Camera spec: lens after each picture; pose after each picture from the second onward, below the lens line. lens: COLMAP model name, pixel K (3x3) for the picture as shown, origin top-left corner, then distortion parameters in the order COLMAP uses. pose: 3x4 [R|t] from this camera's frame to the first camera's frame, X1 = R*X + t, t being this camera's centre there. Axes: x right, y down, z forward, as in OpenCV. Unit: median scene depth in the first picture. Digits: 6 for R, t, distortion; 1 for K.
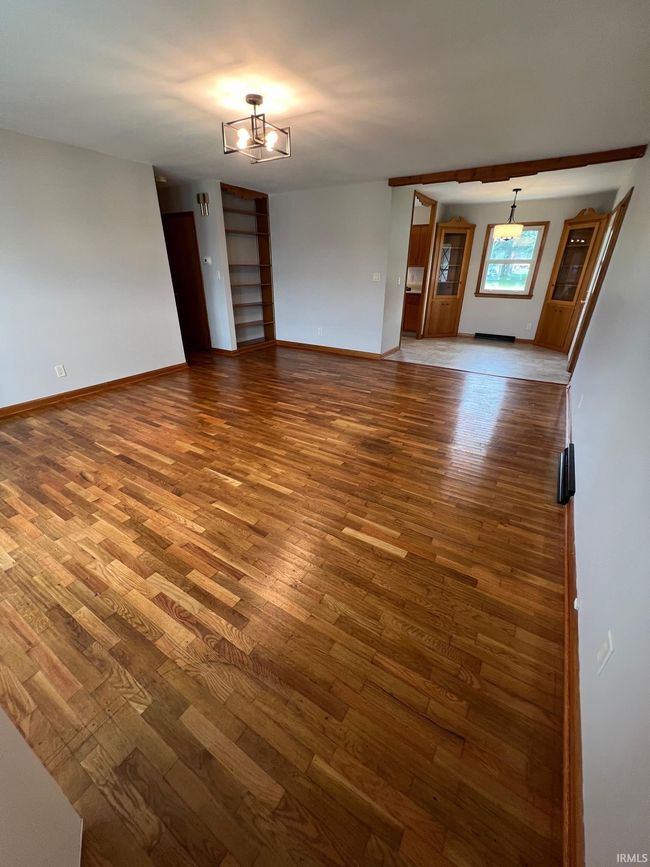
lens RADIAL K [[349.7, 0, 325.0], [0, 349.7, 433.5], [0, 0, 1]] dist [-0.006391, -0.000218]
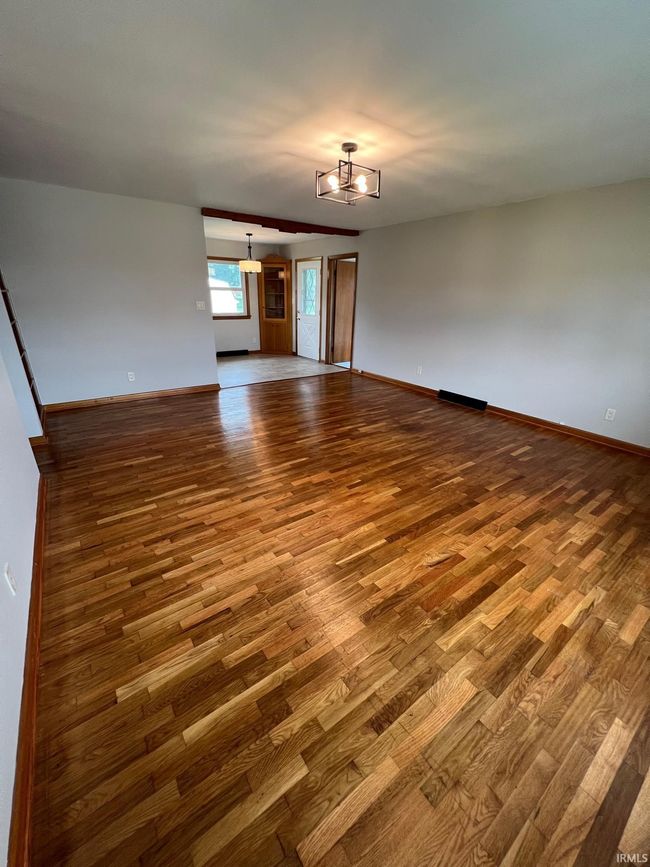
lens RADIAL K [[354.1, 0, 325.0], [0, 354.1, 433.5], [0, 0, 1]] dist [-0.009123, 0.000039]
pose [[0.367032, -0.340024, 0.865835, -1.182624], [0.384981, 0.902866, 0.191371, -0.339345], [-0.846804, 0.263091, 0.462284, 0.655028]]
